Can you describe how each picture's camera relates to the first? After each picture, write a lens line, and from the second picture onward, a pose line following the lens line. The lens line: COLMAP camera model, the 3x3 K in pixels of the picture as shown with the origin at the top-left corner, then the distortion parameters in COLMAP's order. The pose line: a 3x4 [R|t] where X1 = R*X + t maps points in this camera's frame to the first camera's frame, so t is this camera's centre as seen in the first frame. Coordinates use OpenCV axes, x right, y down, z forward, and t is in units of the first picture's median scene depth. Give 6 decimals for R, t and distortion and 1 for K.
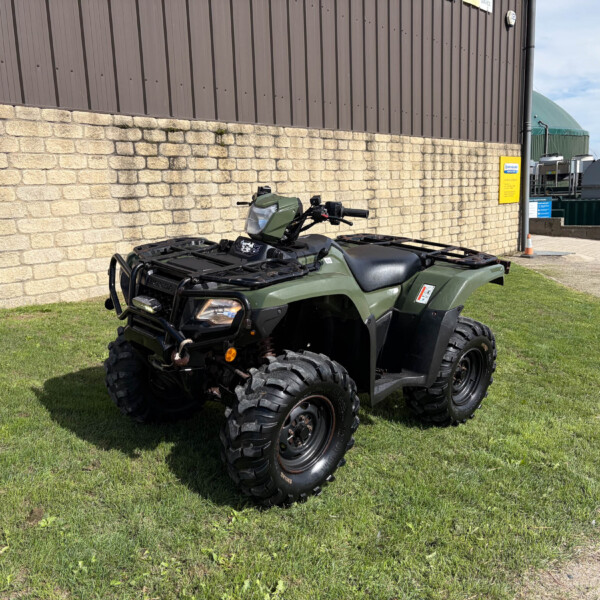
lens RADIAL K [[605.1, 0, 295.8], [0, 605.1, 294.9], [0, 0, 1]] dist [0.007964, 0.000000]
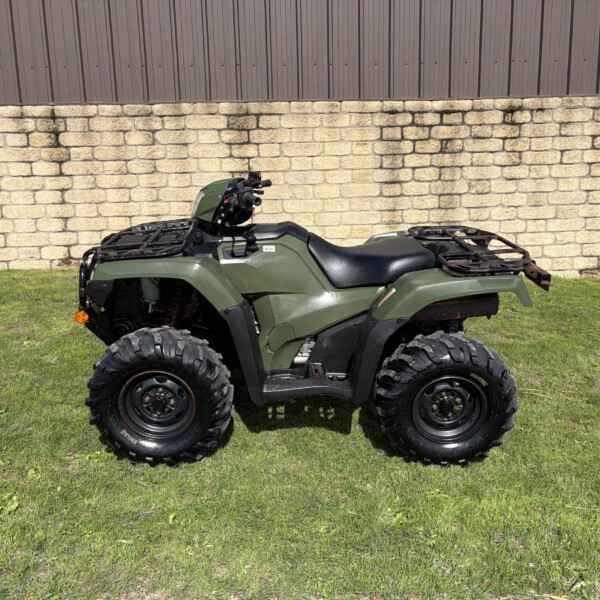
lens RADIAL K [[605.1, 0, 300.7], [0, 605.1, 304.3], [0, 0, 1]] dist [0.007964, 0.000000]
pose [[0.752828, 0.142457, -0.642616, 0.305743], [-0.108257, 0.989801, 0.092599, -0.033507], [0.649253, -0.000144, 0.760572, 0.117132]]
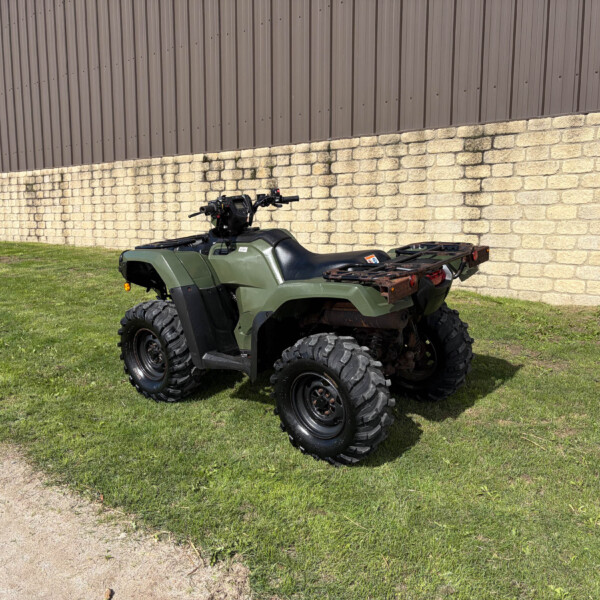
lens RADIAL K [[605.1, 0, 297.0], [0, 605.1, 301.4], [0, 0, 1]] dist [0.007964, 0.000000]
pose [[0.144270, 0.164342, -0.975796, 0.539172], [-0.153973, 0.977830, 0.141920, -0.068041], [0.977486, 0.129771, 0.166376, 0.388048]]
